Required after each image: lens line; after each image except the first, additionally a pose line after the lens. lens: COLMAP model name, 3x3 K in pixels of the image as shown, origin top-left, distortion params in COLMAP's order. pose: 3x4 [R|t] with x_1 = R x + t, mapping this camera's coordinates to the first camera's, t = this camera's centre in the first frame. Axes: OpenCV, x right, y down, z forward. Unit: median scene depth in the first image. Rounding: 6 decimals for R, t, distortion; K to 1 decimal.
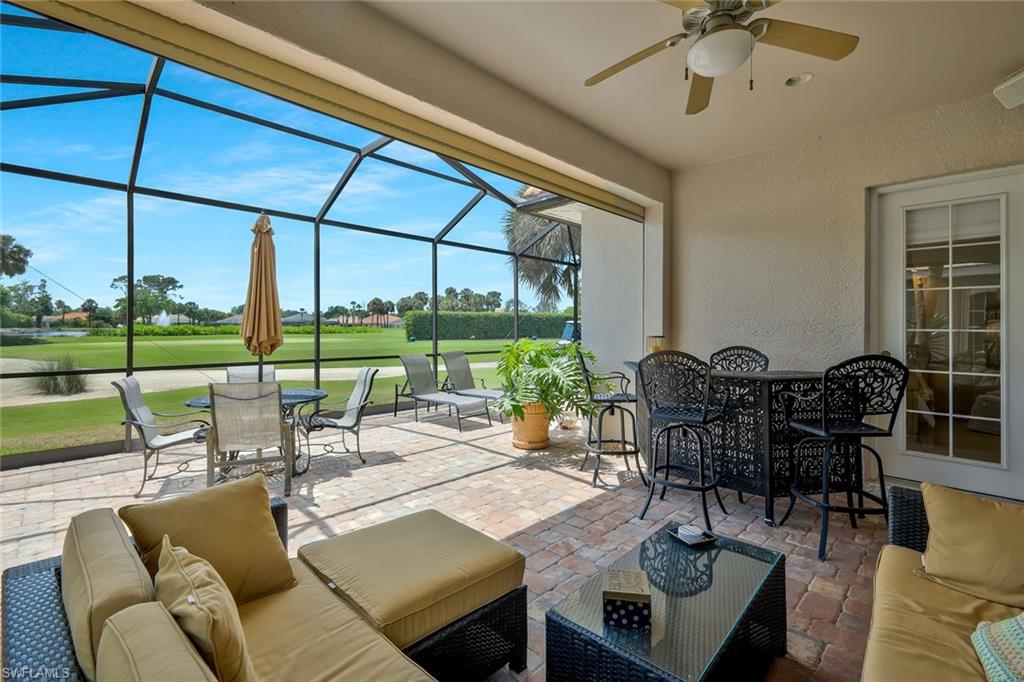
lens RADIAL K [[454.6, 0, 510.0], [0, 454.6, 323.8], [0, 0, 1]] dist [0.011504, -0.002093]
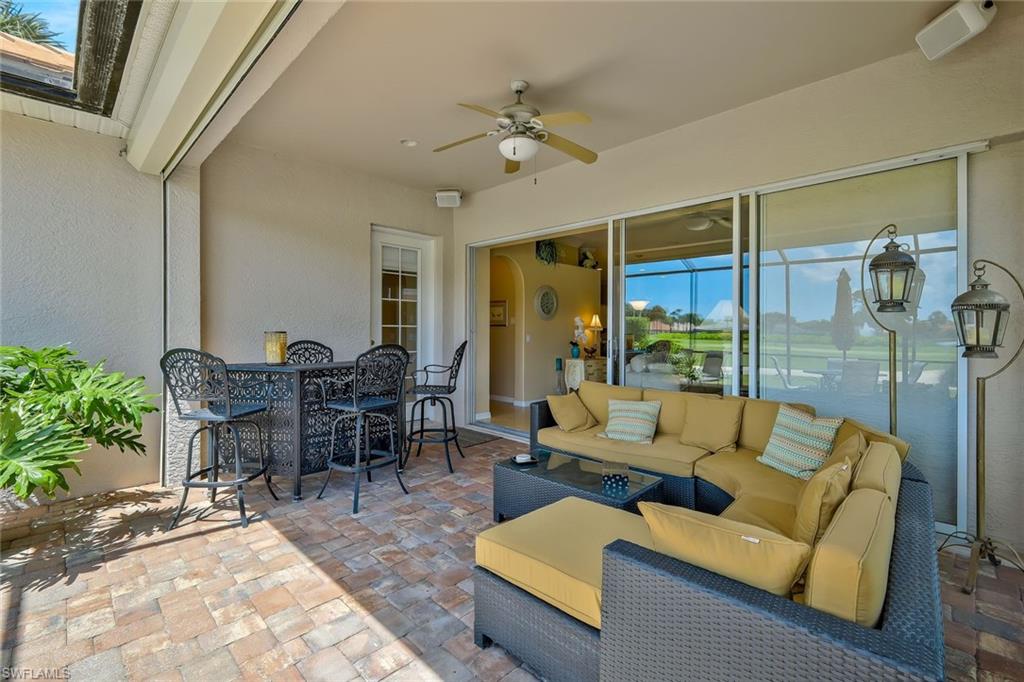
lens RADIAL K [[454.6, 0, 514.1], [0, 454.6, 325.0], [0, 0, 1]] dist [0.011504, -0.002093]
pose [[0.010814, -0.000130, 0.999942, -0.151043], [-0.016753, 0.999860, 0.000311, 0.001077], [-0.999801, -0.016756, 0.010810, 0.134943]]
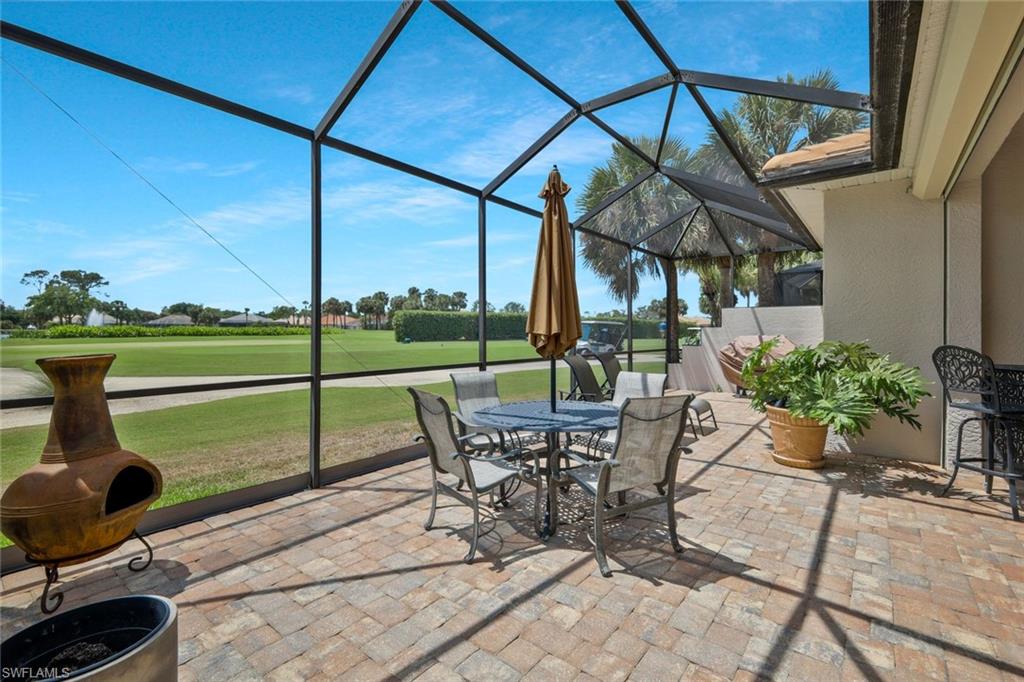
lens RADIAL K [[454.6, 0, 519.8], [0, 454.6, 336.7], [0, 0, 1]] dist [0.011504, -0.002093]
pose [[0.993613, -0.002196, 0.112823, -0.198469], [-0.000714, 0.999668, 0.025746, 0.003109], [-0.112842, -0.025662, 0.993281, 0.074509]]
